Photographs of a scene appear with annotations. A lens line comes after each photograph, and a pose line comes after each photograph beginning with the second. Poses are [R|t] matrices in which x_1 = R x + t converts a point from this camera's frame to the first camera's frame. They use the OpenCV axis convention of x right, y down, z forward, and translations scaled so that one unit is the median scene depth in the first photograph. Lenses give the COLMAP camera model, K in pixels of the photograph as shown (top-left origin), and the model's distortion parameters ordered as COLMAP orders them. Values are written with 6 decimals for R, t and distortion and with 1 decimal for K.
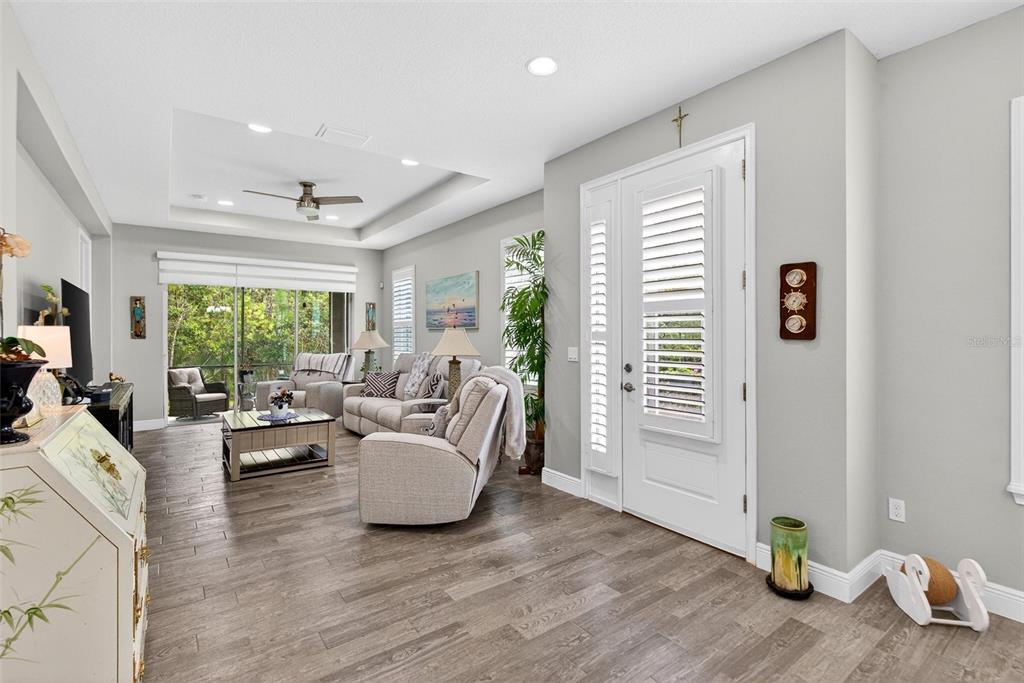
lens RADIAL K [[472.0, 0, 509.1], [0, 472.0, 332.9], [0, 0, 1]] dist [0.007975, -0.002697]
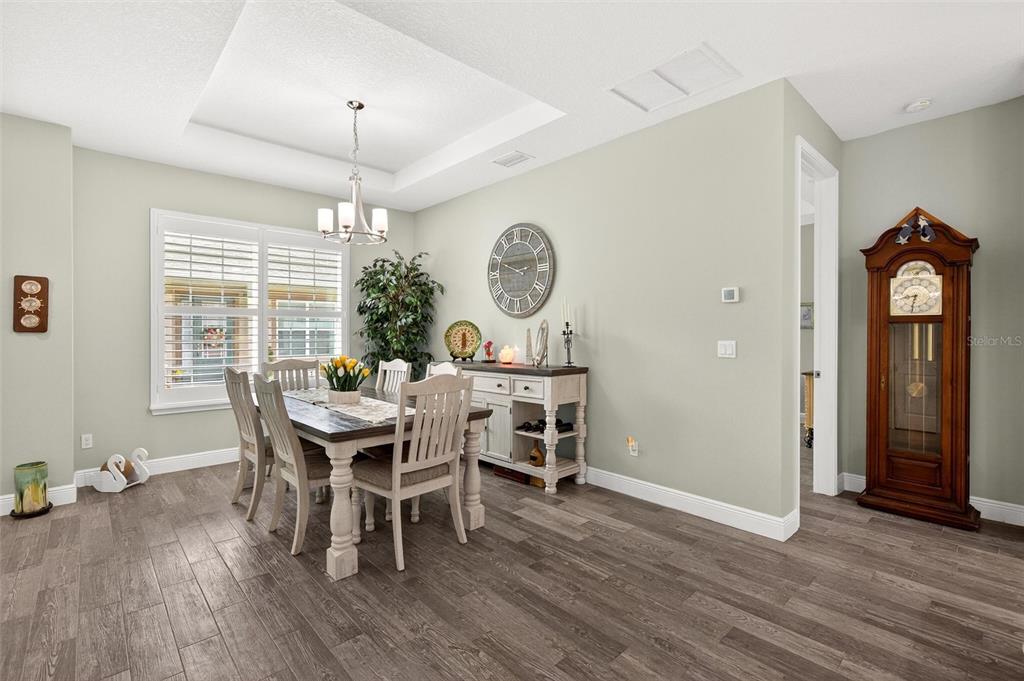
lens RADIAL K [[472.0, 0, 510.4], [0, 472.0, 334.4], [0, 0, 1]] dist [0.007975, -0.002697]
pose [[-0.099106, -0.006075, 0.995058, -0.910803], [-0.005497, 0.999969, 0.005557, 0.004849], [-0.995062, -0.004919, -0.099136, -0.245629]]
